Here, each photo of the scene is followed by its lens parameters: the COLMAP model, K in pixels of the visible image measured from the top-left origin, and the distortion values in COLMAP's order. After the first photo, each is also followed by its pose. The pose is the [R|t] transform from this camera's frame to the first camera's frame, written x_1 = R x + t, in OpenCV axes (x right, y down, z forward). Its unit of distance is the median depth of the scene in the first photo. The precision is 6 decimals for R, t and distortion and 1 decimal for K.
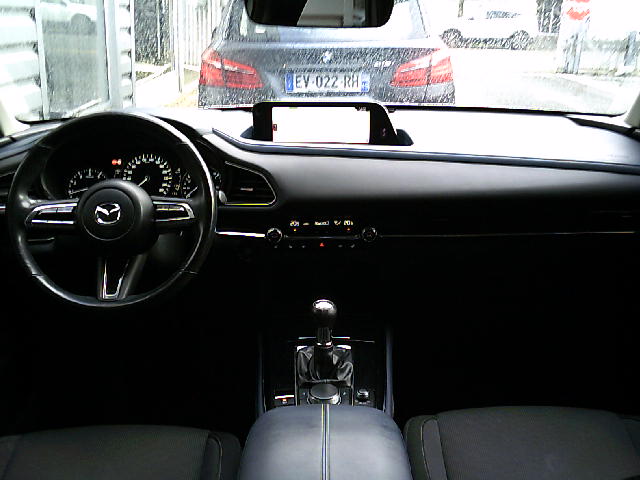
lens RADIAL K [[646.6, 0, 320.0], [0, 646.6, 240.0], [0, 0, 1]] dist [-0.000792, -0.027491]
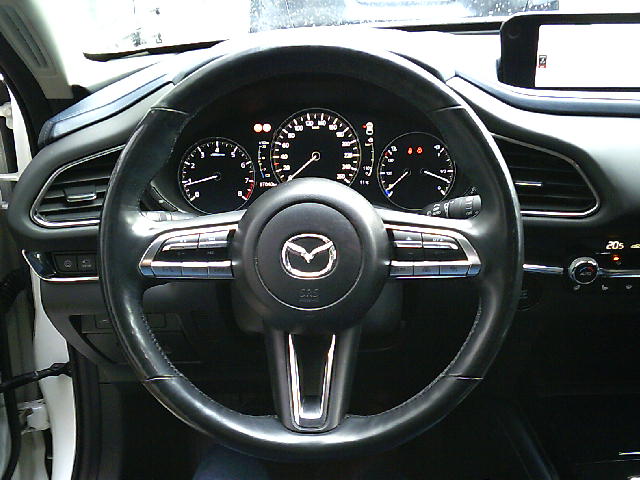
lens RADIAL K [[646.6, 0, 320.0], [0, 646.6, 240.0], [0, 0, 1]] dist [-0.000792, -0.027491]
pose [[0.999567, -0.011029, -0.027264, -0.259644], [0.014399, 0.991841, 0.126664, -0.098004], [0.025645, -0.127002, 0.991571, 0.432386]]
